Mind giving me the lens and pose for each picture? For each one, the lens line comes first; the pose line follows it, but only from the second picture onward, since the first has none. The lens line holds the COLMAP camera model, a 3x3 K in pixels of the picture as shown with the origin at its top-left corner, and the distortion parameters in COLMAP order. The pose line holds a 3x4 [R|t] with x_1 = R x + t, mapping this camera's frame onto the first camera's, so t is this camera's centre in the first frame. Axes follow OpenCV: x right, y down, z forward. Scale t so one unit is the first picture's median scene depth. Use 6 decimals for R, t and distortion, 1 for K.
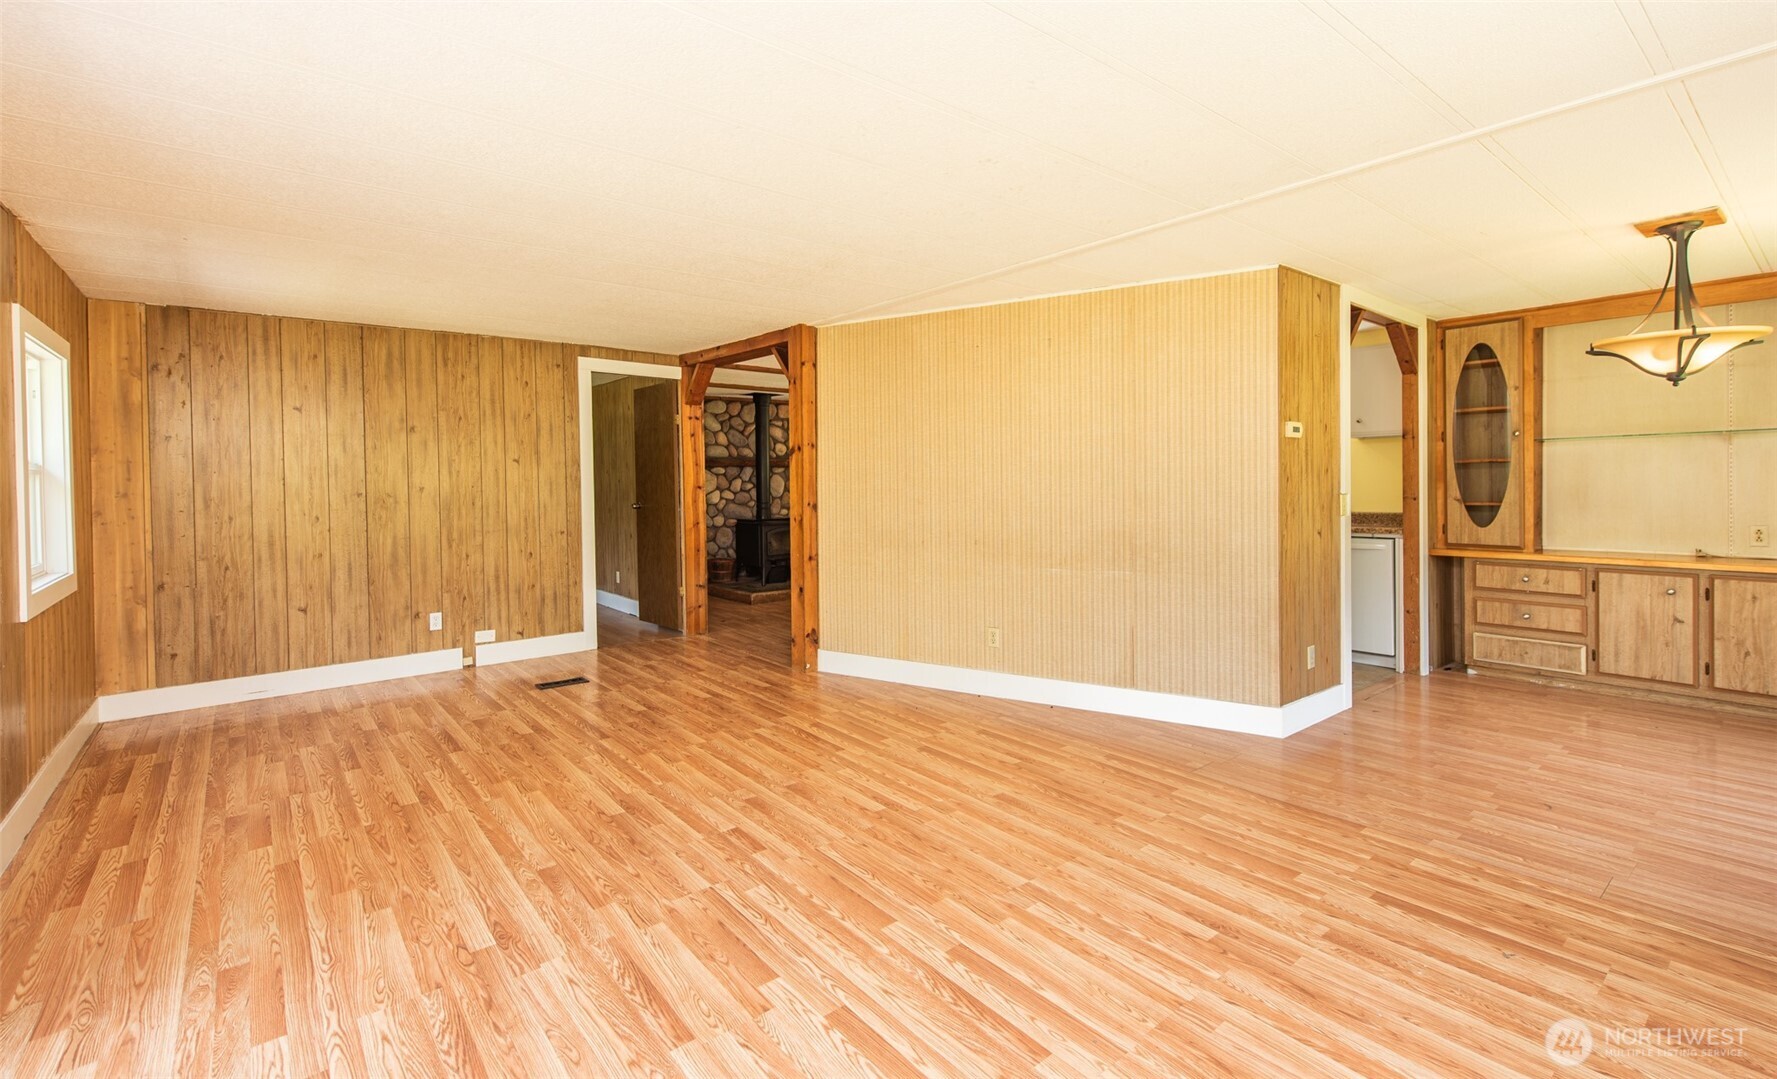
lens RADIAL K [[804.5, 0, 880.9], [0, 804.5, 488.6], [0, 0, 1]] dist [0.000301, 0.000010]
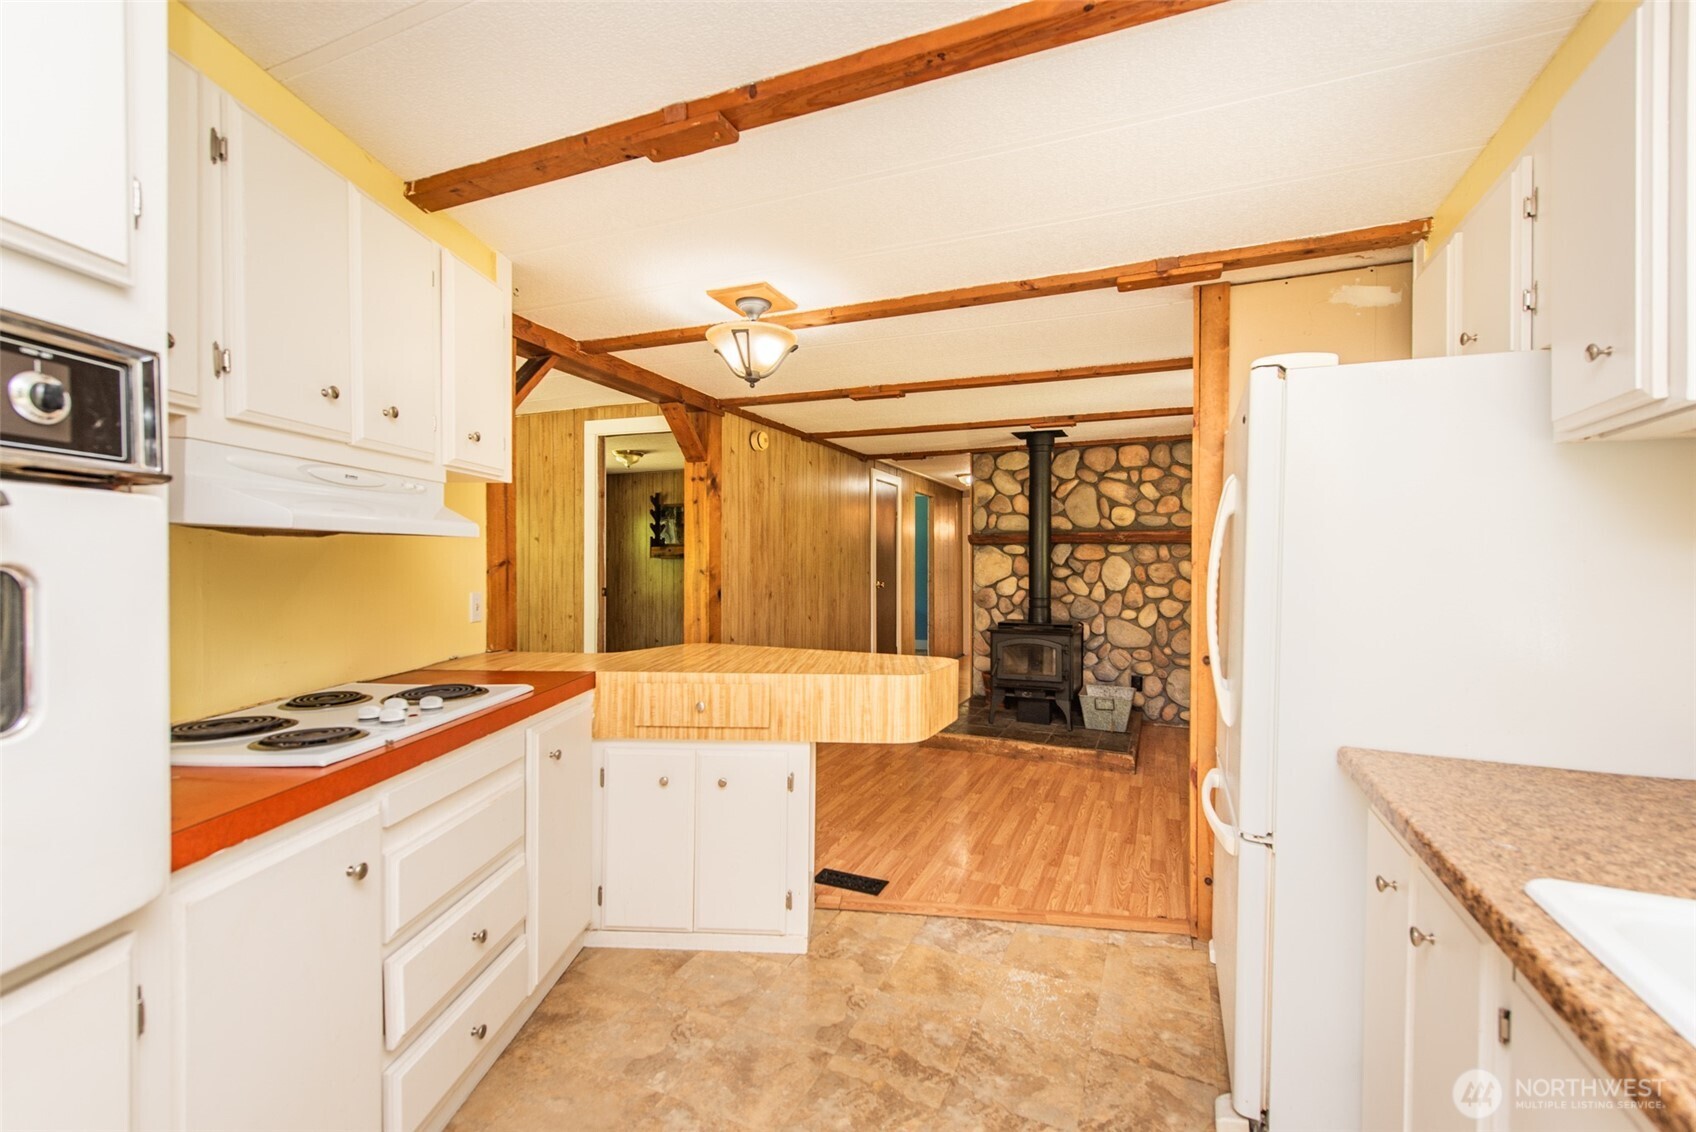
lens RADIAL K [[737.2, 0, 841.8], [0, 737.2, 566.3], [0, 0, 1]] dist [0.000417, -0.000486]
pose [[0.460140, 0.018225, -0.887659, 0.309221], [-0.020016, 0.999748, 0.010150, -0.011019], [0.887620, 0.013097, 0.460389, 0.561911]]
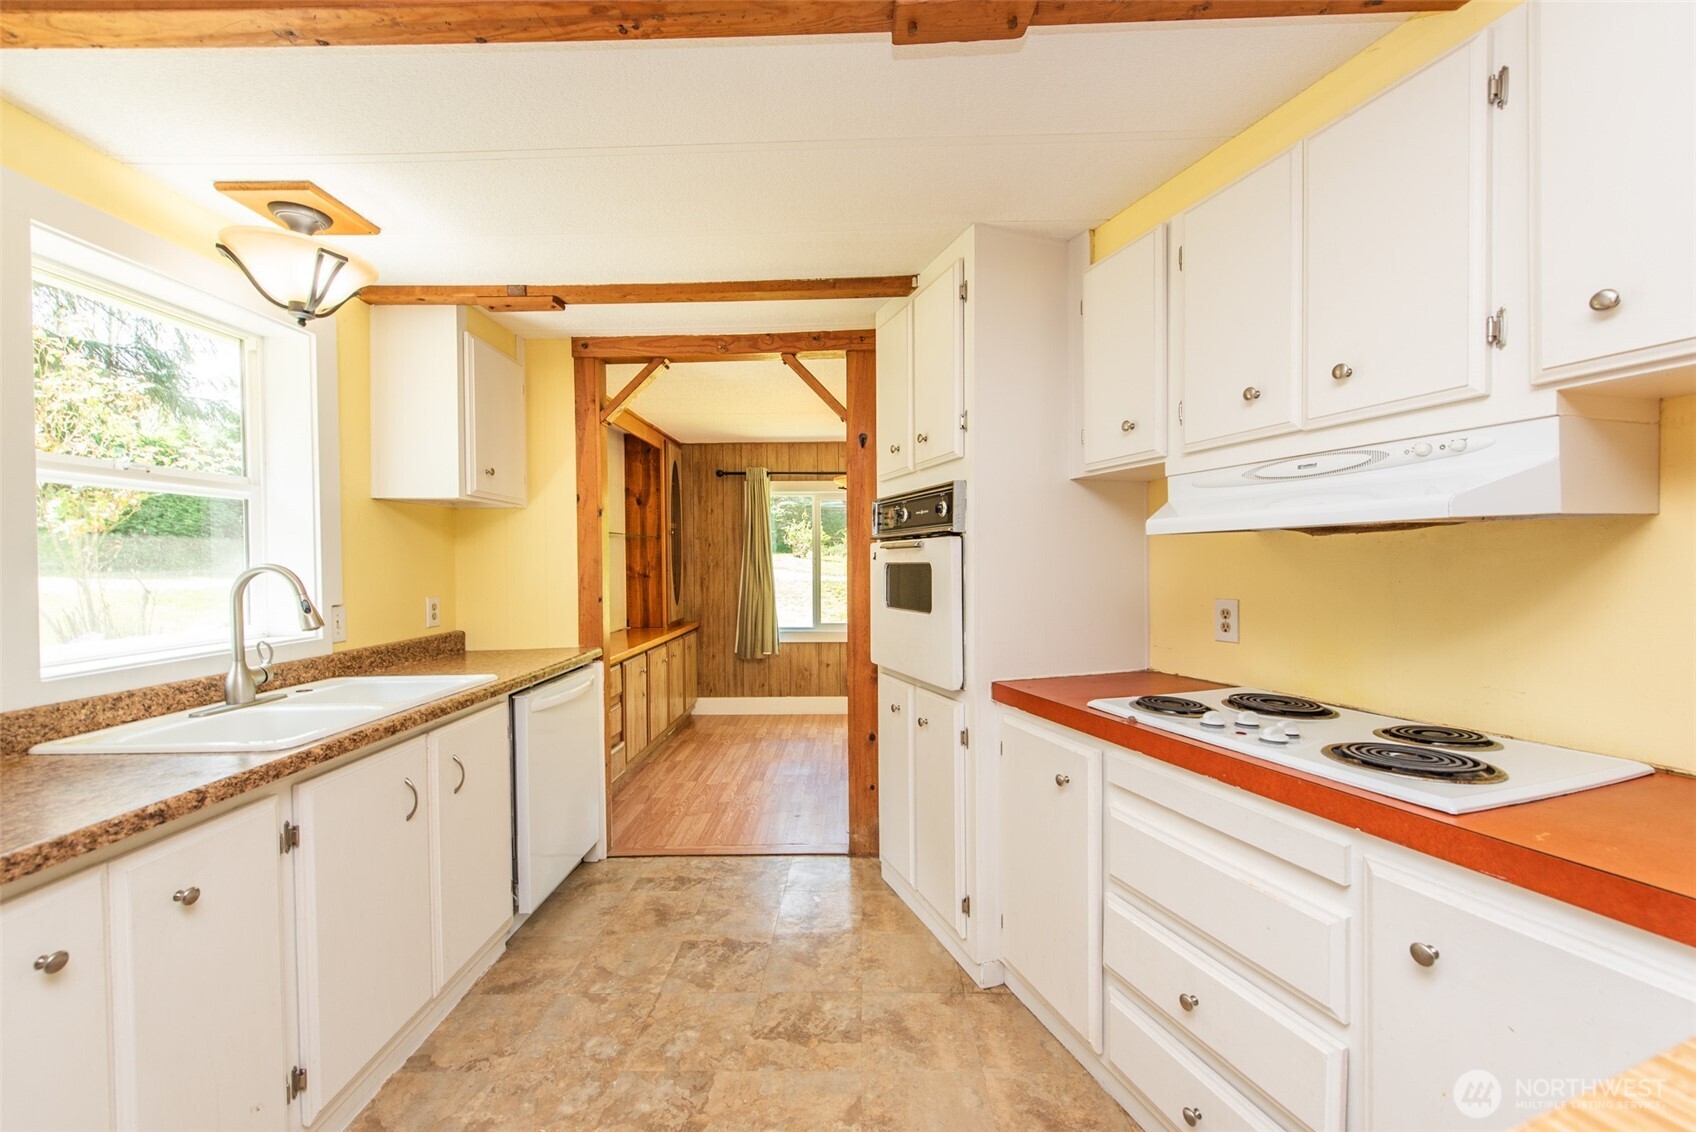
lens RADIAL K [[673.6, 0, 853.4], [0, 673.6, 571.0], [0, 0, 1]] dist [0.008906, -0.001560]
pose [[-0.768378, 0.006786, 0.639961, 0.055925], [0.021338, 0.999659, 0.015021, -0.009833], [-0.639641, 0.025197, -0.768261, 0.729095]]
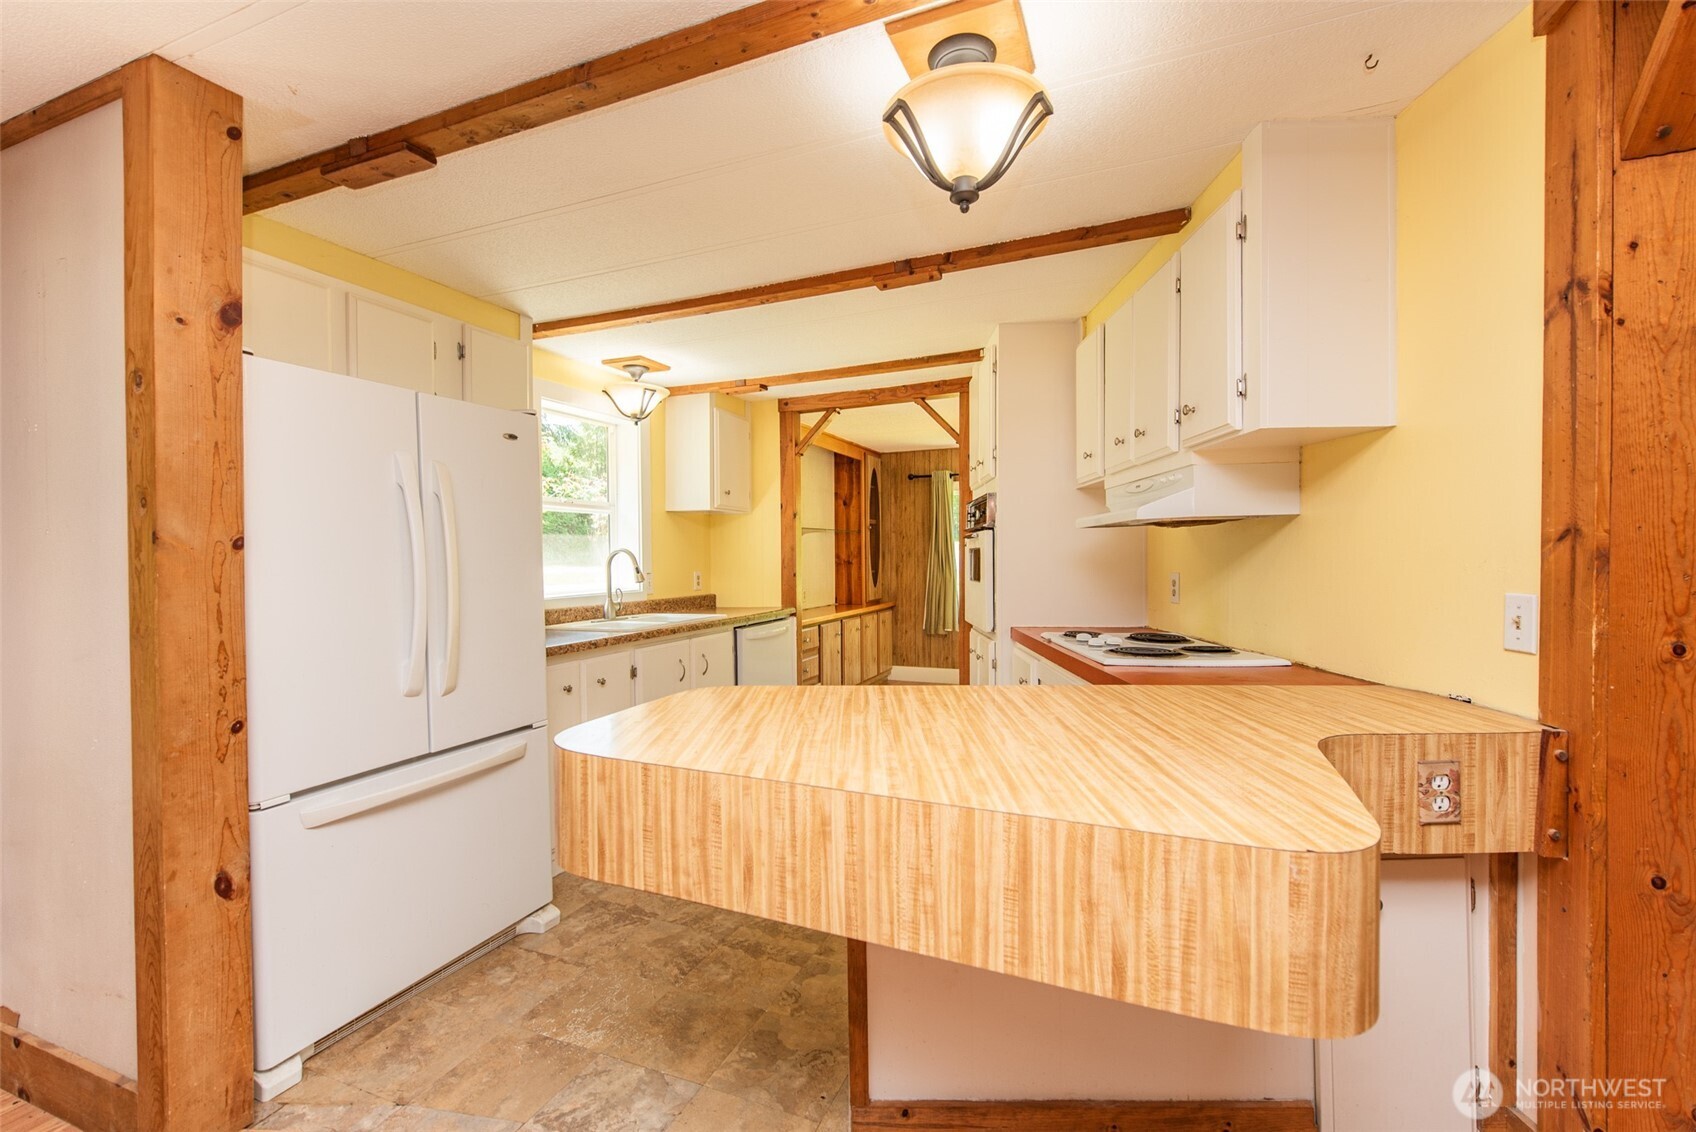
lens RADIAL K [[737.2, 0, 843.3], [0, 737.2, 569.8], [0, 0, 1]] dist [0.000417, -0.000486]
pose [[-0.473466, -0.001894, 0.880810, -0.114908], [0.018636, 0.999752, 0.012167, -0.003241], [-0.880615, 0.022175, -0.473313, 0.773814]]
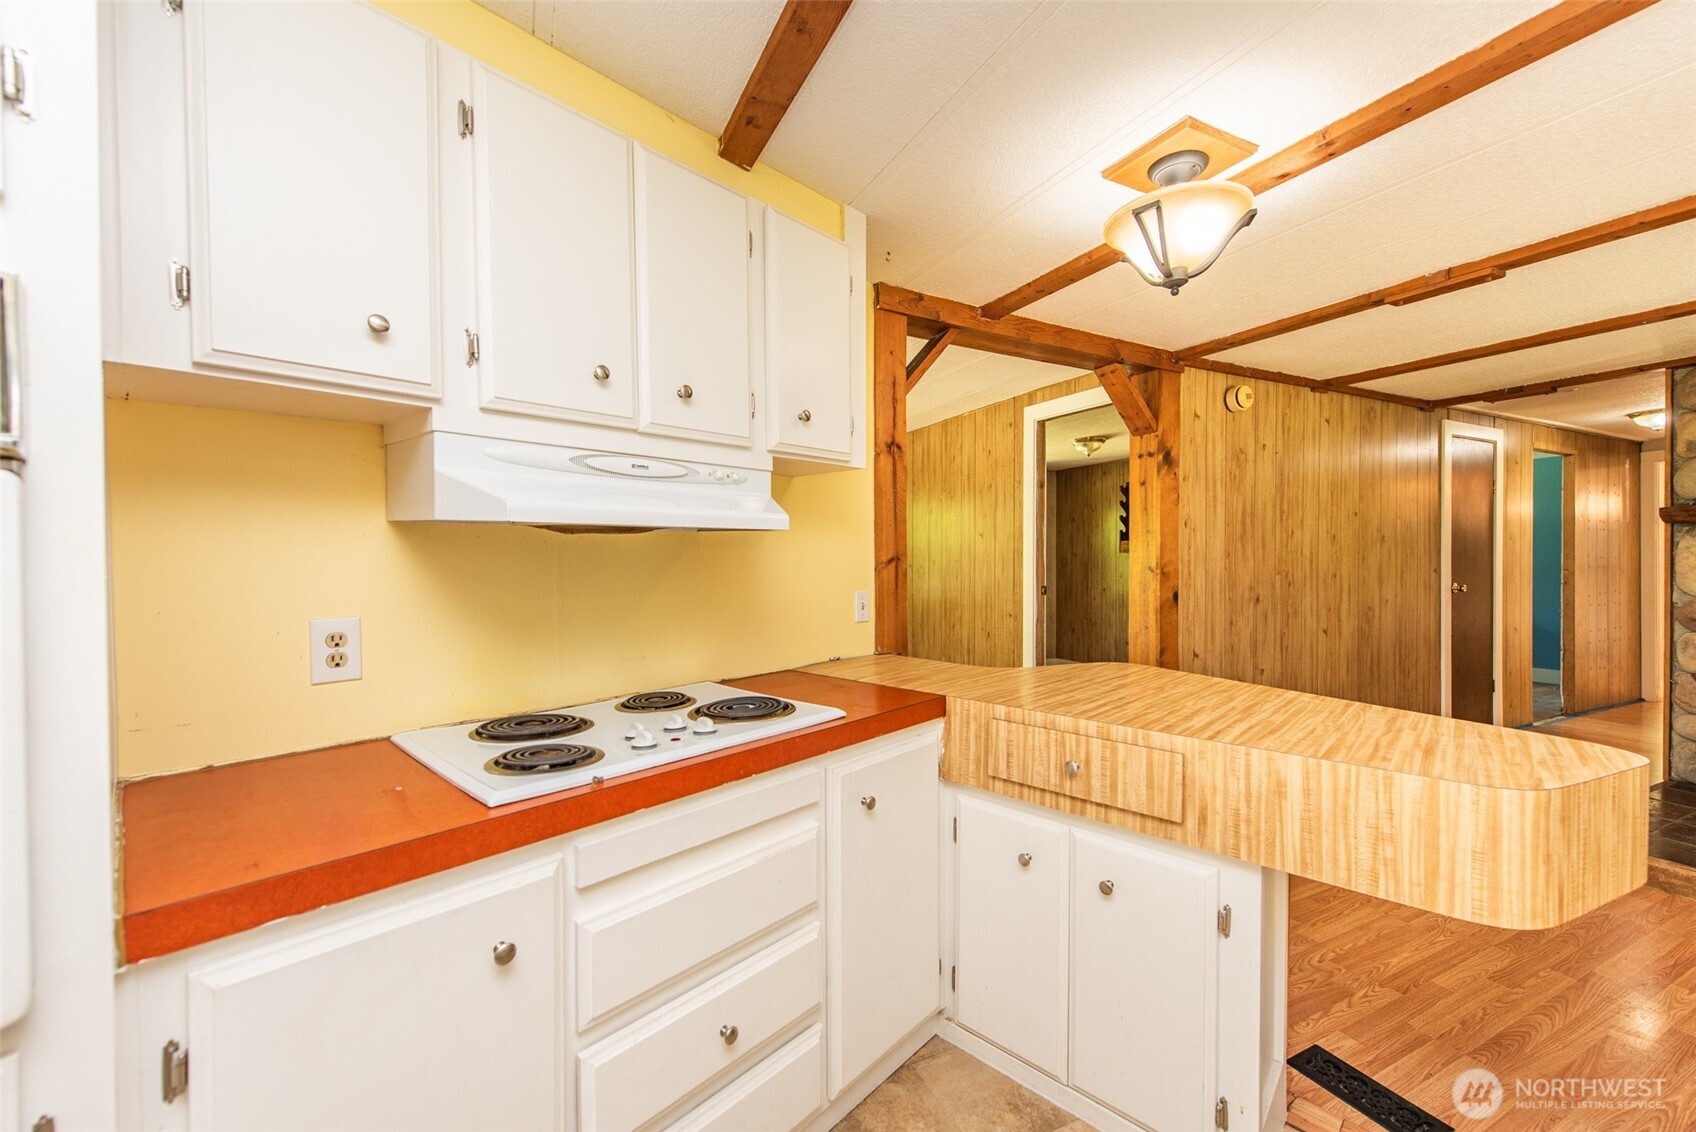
lens RADIAL K [[673.6, 0, 839.5], [0, 673.6, 566.7], [0, 0, 1]] dist [0.008906, -0.001560]
pose [[-0.219766, 0.024995, -0.975232, 0.224940], [-0.006730, 0.999609, 0.027136, -0.010597], [0.975529, 0.012527, -0.219512, 0.619646]]
